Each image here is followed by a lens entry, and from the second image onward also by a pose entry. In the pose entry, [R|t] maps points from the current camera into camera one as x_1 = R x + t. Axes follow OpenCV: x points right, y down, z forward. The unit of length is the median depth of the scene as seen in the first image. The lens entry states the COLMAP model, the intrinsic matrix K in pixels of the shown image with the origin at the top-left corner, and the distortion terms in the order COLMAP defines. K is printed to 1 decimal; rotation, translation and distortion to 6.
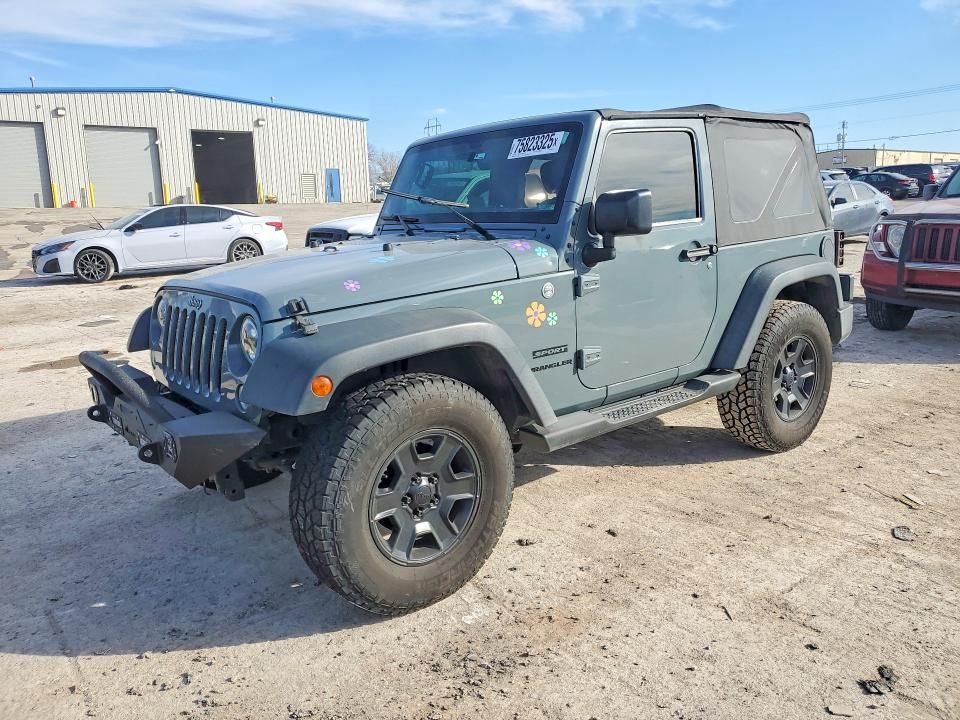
lens RADIAL K [[799.9, 0, 453.1], [0, 799.9, 357.7], [0, 0, 1]] dist [0.025525, -0.010779]
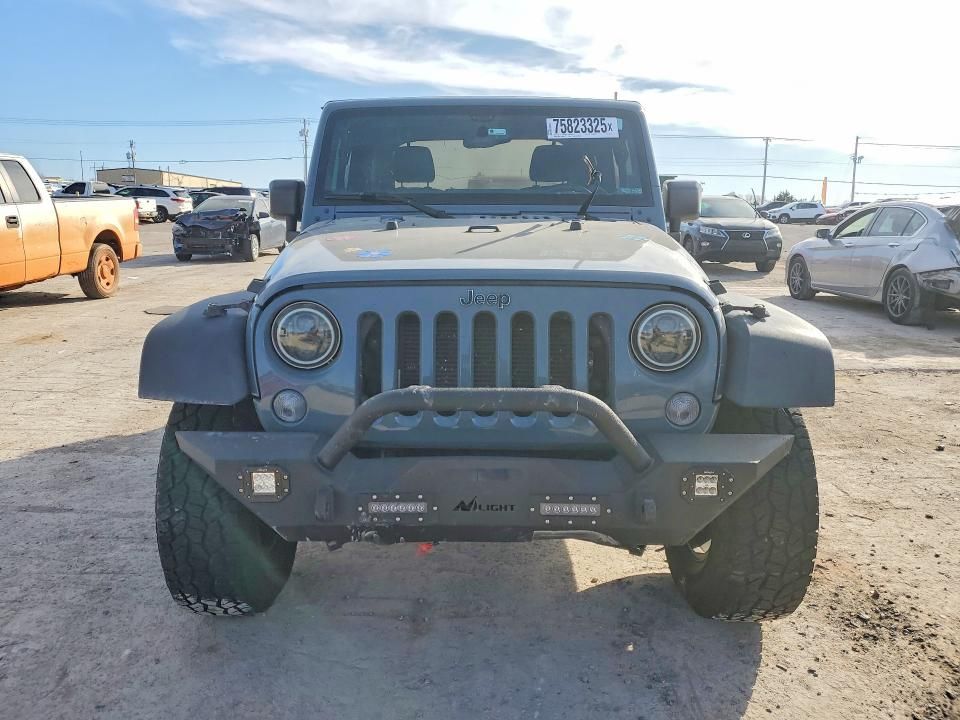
lens RADIAL K [[799.9, 0, 453.1], [0, 799.9, 357.7], [0, 0, 1]] dist [0.025525, -0.010779]
pose [[0.597762, -0.102964, 0.795034, -0.662797], [0.123451, 0.991711, 0.035617, -0.036261], [-0.792112, 0.076857, 0.605518, 0.468155]]
